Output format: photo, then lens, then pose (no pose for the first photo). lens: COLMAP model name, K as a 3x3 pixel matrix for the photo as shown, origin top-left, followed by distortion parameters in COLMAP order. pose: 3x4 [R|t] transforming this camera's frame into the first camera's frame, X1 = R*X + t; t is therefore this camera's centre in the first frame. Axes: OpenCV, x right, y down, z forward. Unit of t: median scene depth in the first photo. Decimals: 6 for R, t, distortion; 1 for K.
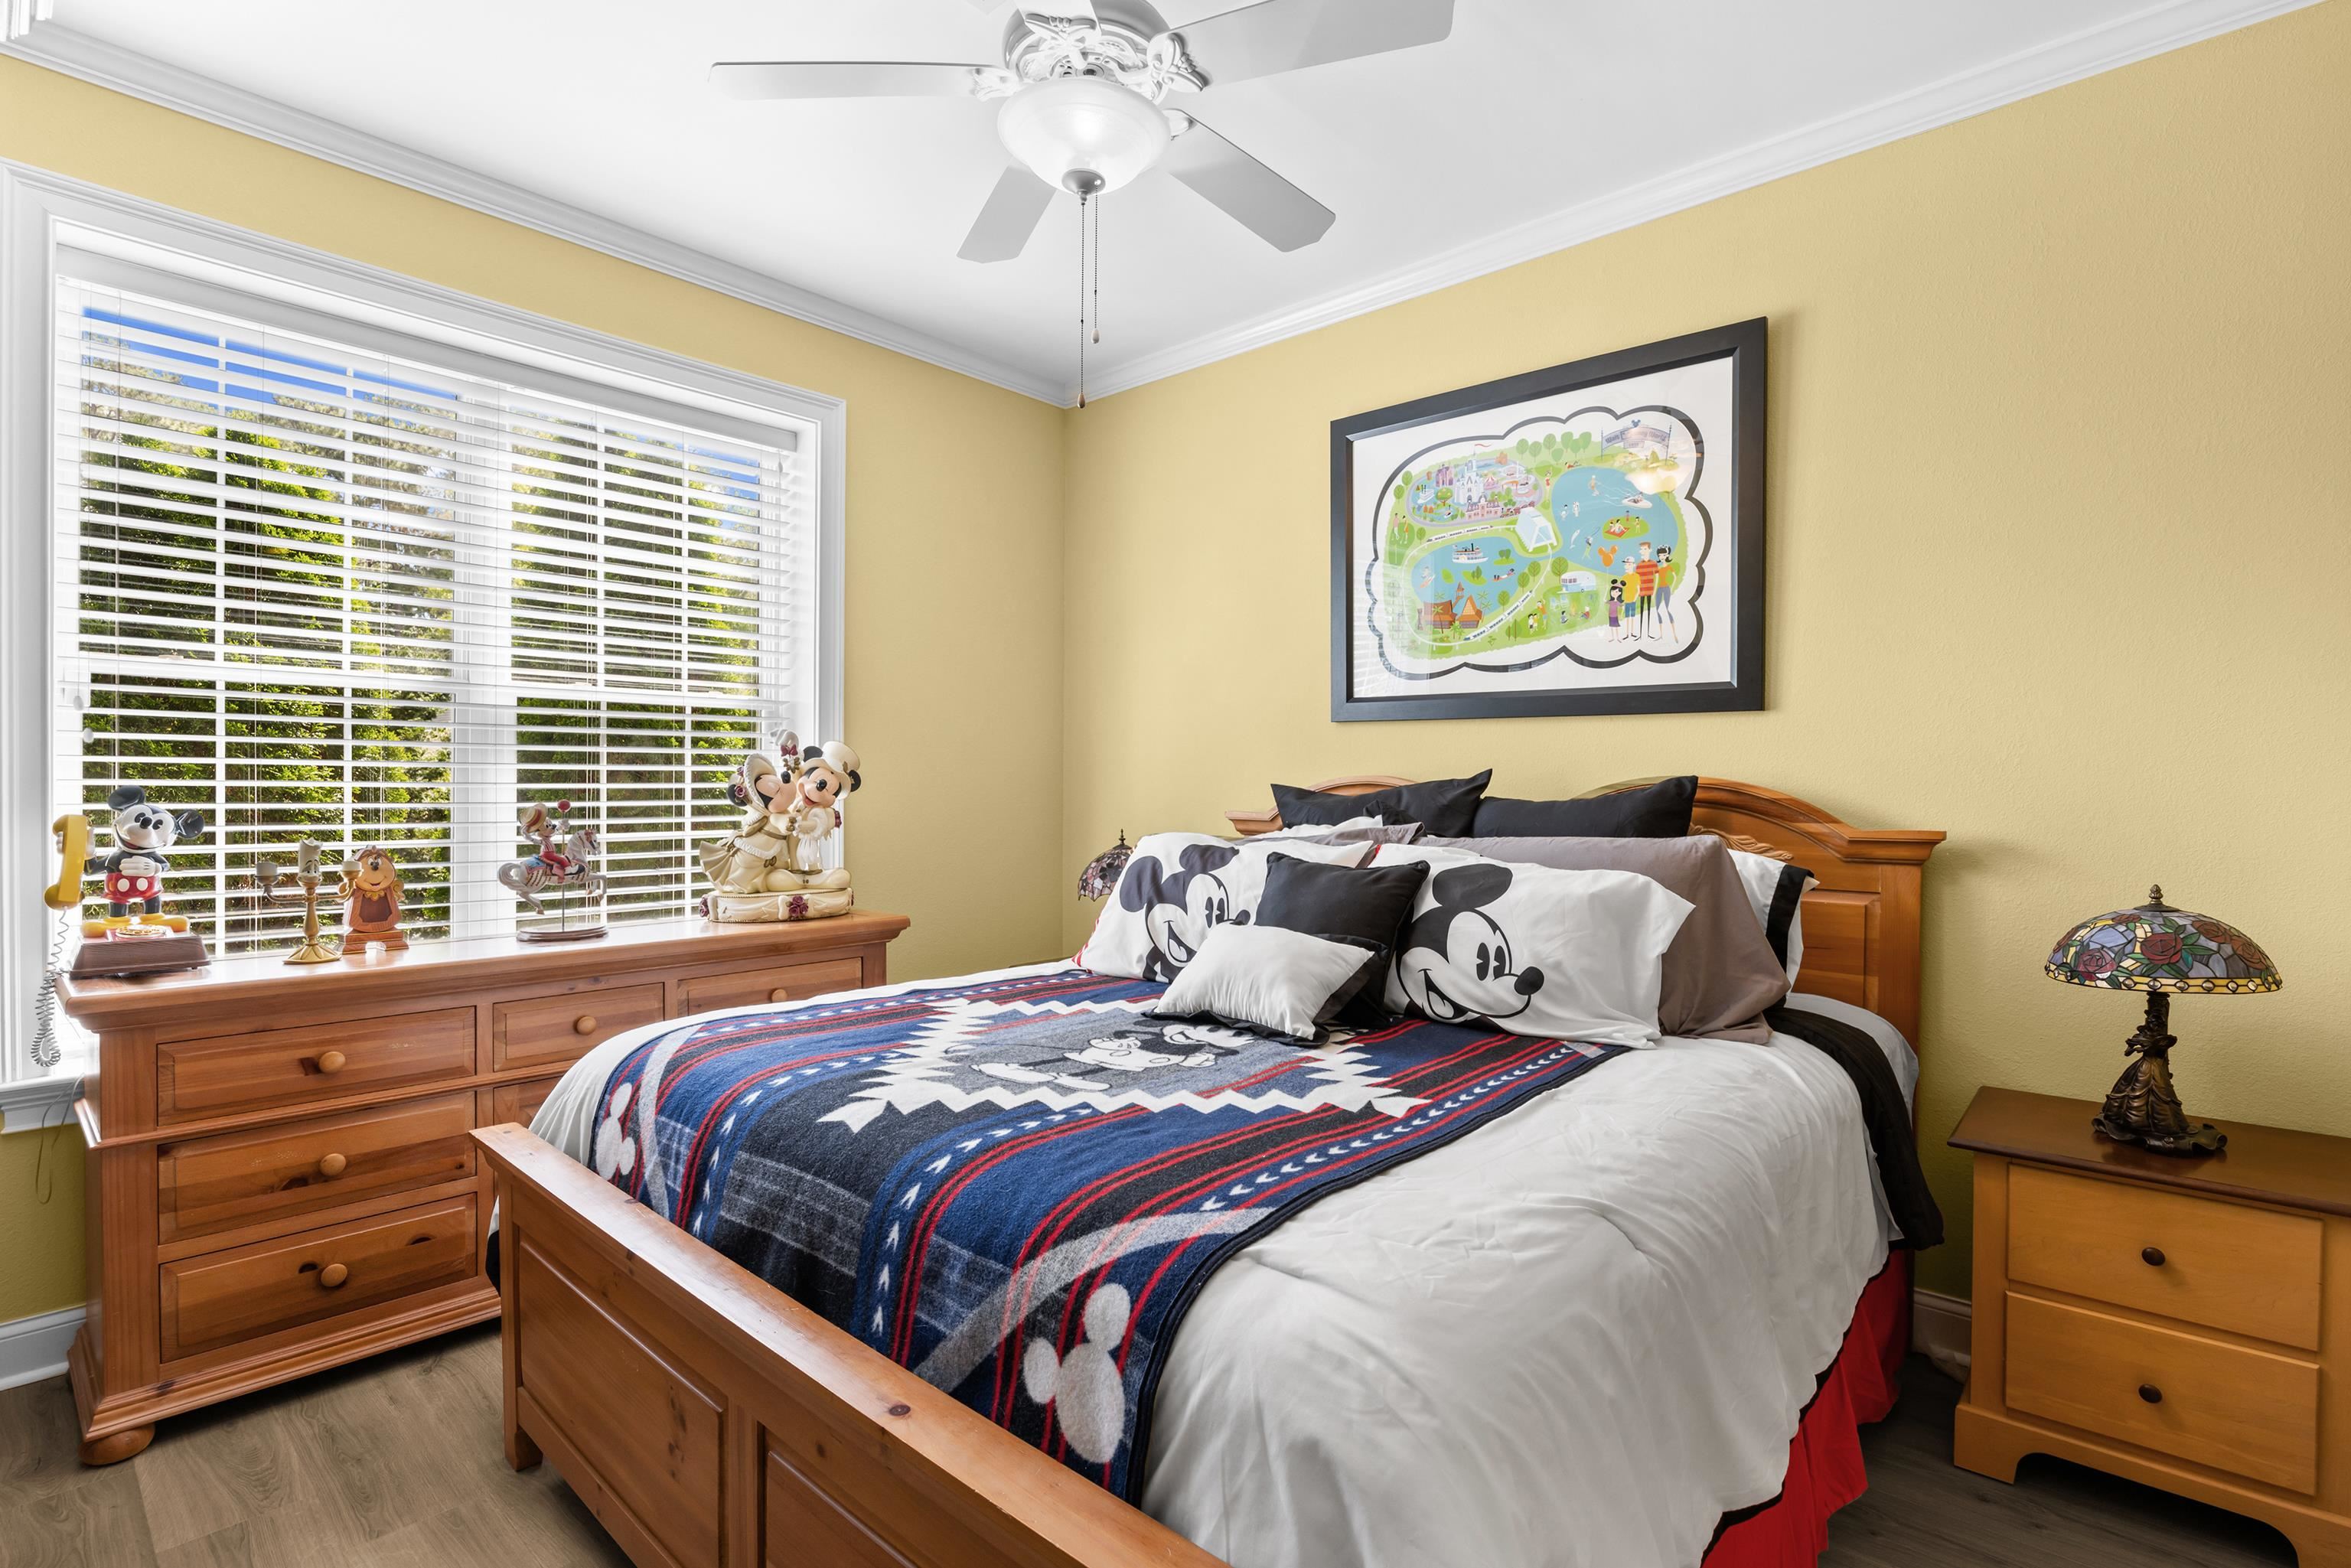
lens RADIAL K [[1073.8, 0, 1180.3], [0, 1073.8, 776.4], [0, 0, 1]] dist [-0.016355, 0.000425]
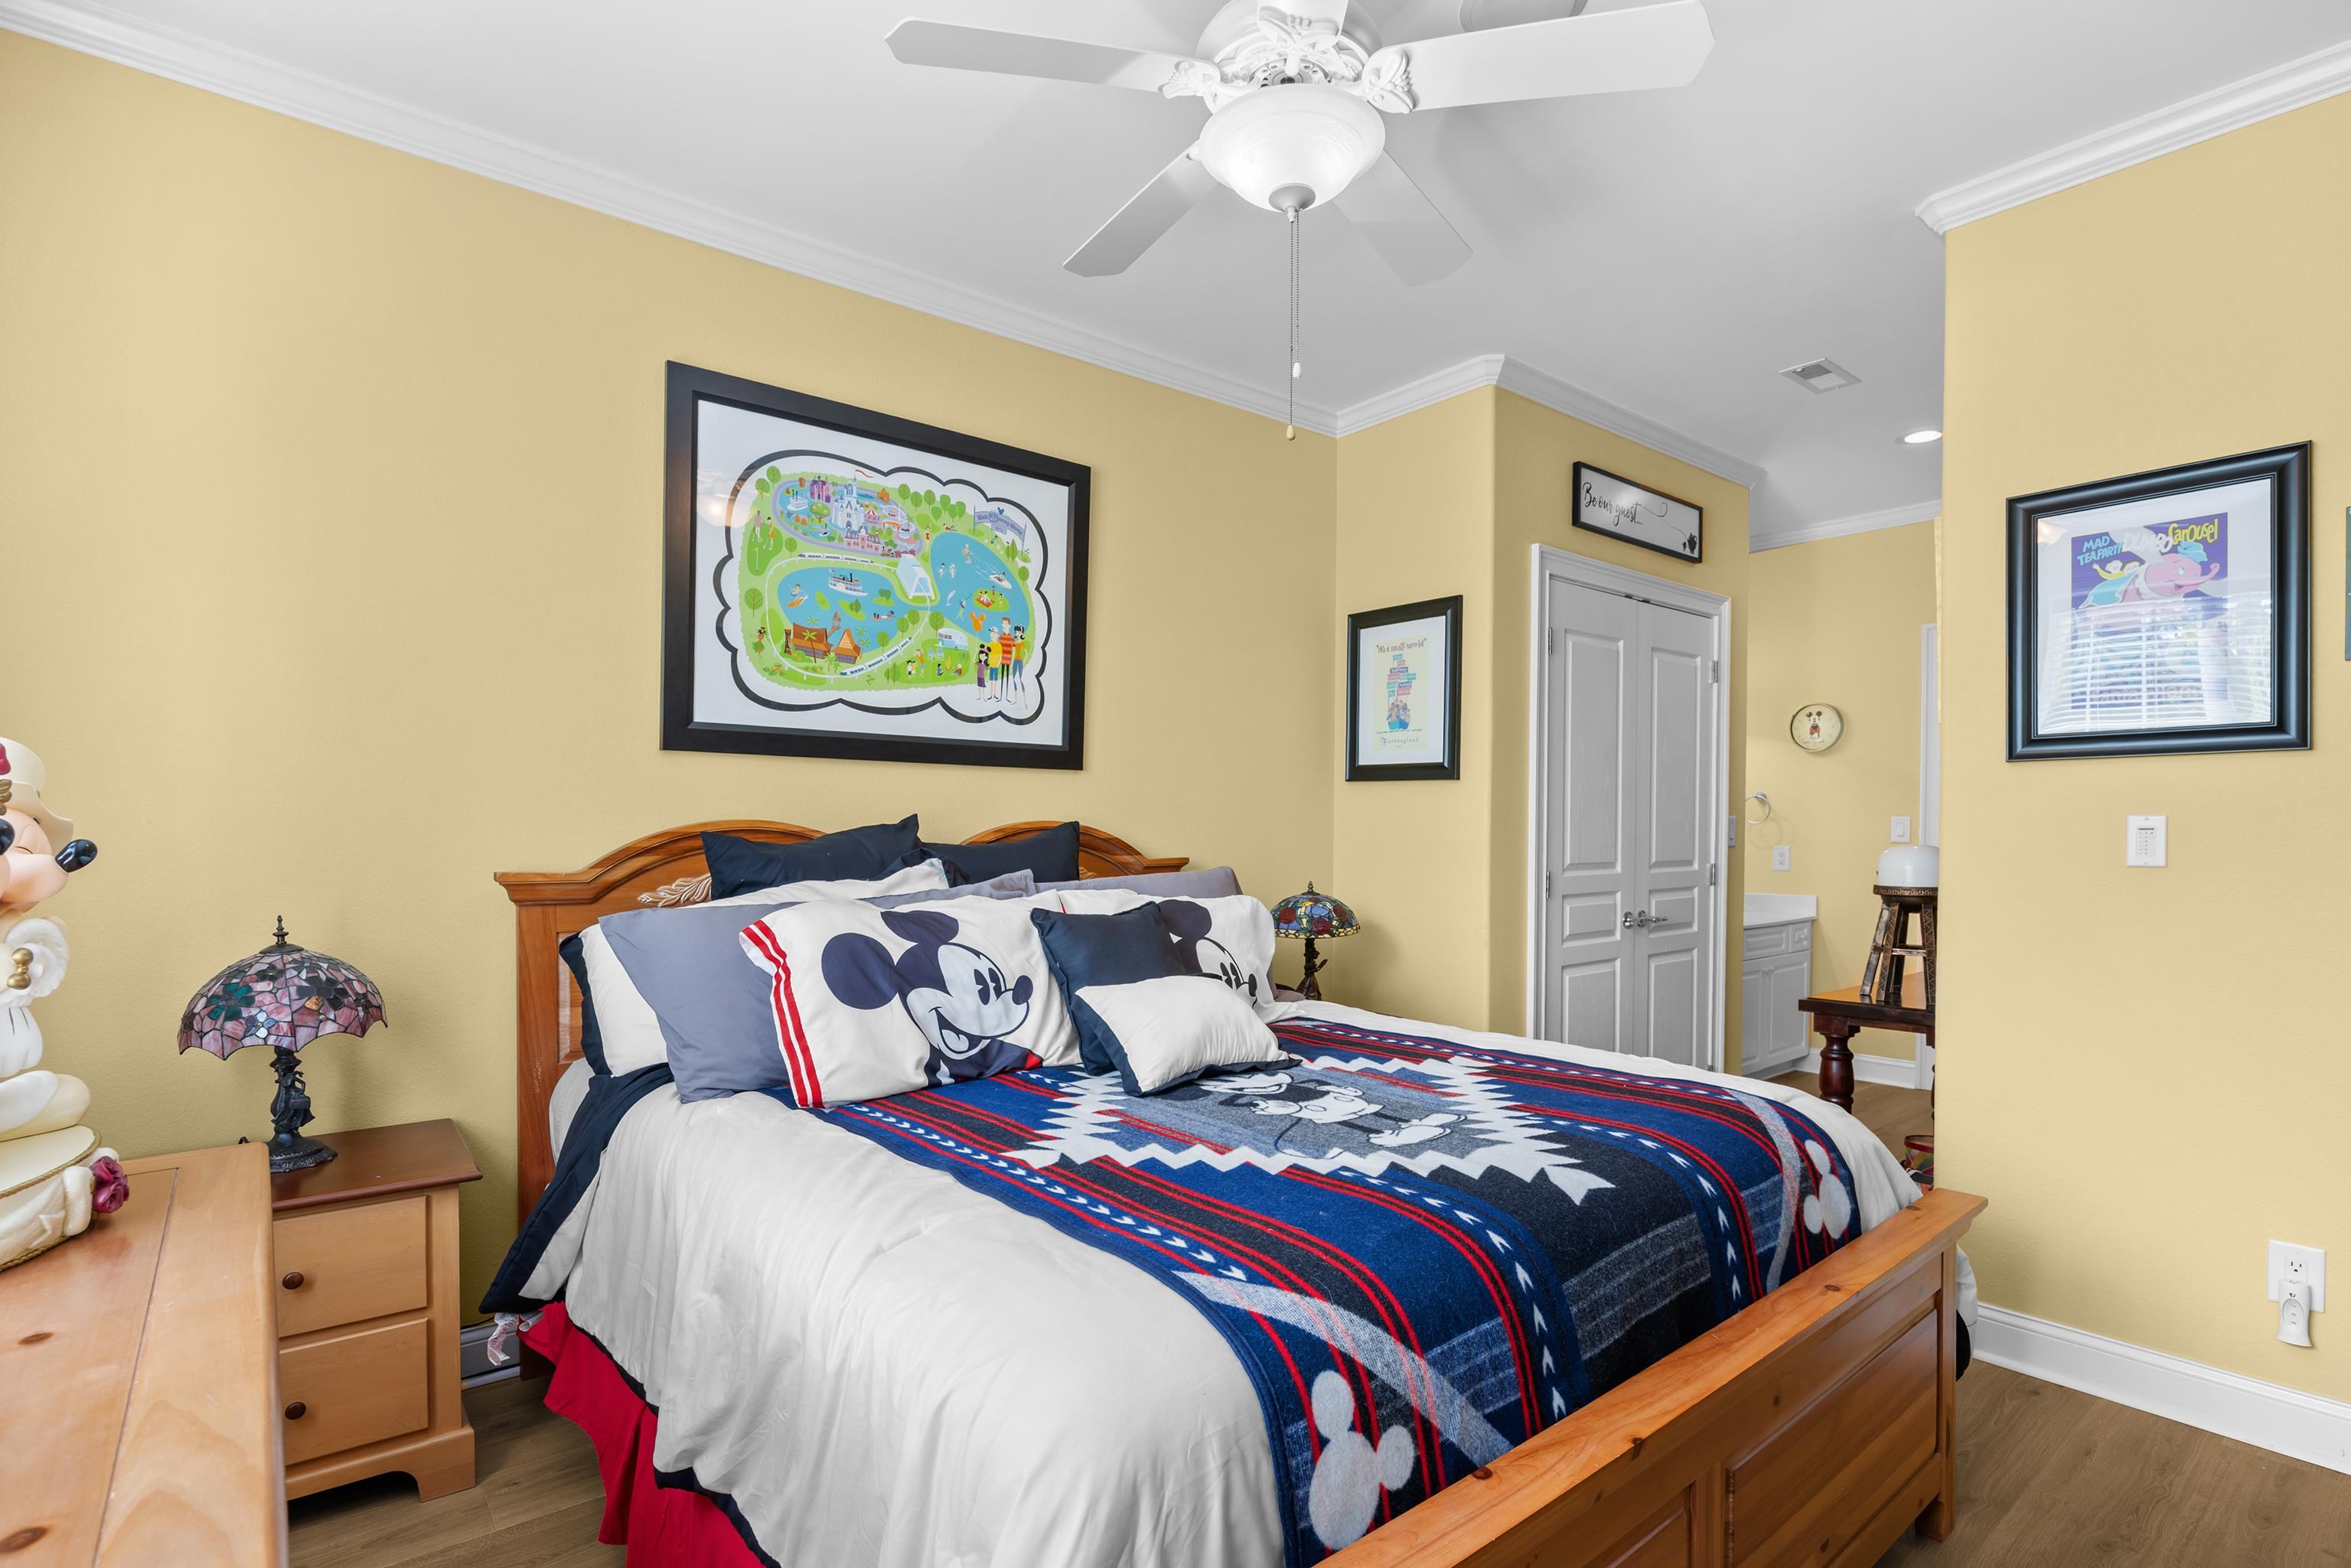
lens RADIAL K [[1101.3, 0, 1175.6], [0, 1101.3, 815.4], [0, 0, 1]] dist [-0.013176, 0.000113]
pose [[0.170807, -0.001827, 0.985303, -0.669907], [-0.006641, 0.999973, 0.003005, -0.010384], [-0.985282, -0.007057, 0.170790, 0.588889]]
